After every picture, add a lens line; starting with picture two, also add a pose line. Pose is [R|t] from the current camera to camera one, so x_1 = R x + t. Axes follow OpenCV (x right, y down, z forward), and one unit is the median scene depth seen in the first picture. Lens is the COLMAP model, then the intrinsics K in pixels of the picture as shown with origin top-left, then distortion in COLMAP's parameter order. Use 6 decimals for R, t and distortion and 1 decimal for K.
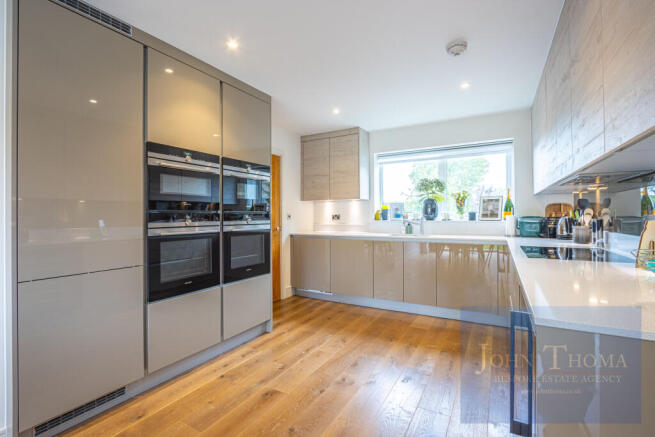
lens RADIAL K [[308.0, 0, 324.8], [0, 308.0, 214.7], [0, 0, 1]] dist [-0.001927, -0.000285]
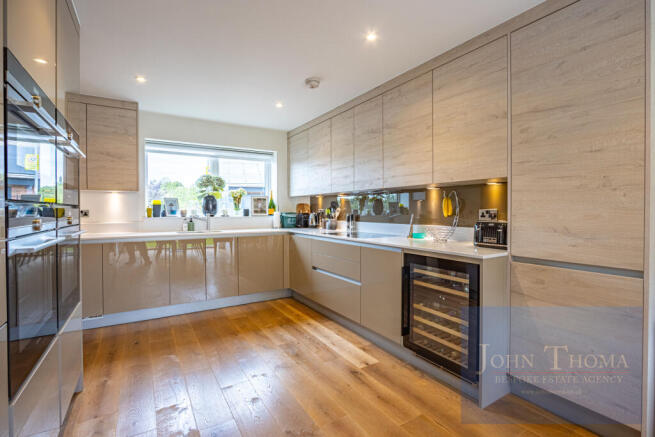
lens RADIAL K [[308.0, 0, 324.8], [0, 308.0, 214.7], [0, 0, 1]] dist [-0.001927, -0.000285]
pose [[0.484157, -0.007745, 0.874947, -0.453114], [-0.003590, 0.999935, 0.010838, -0.000371], [-0.874974, -0.008388, 0.484098, 0.215687]]
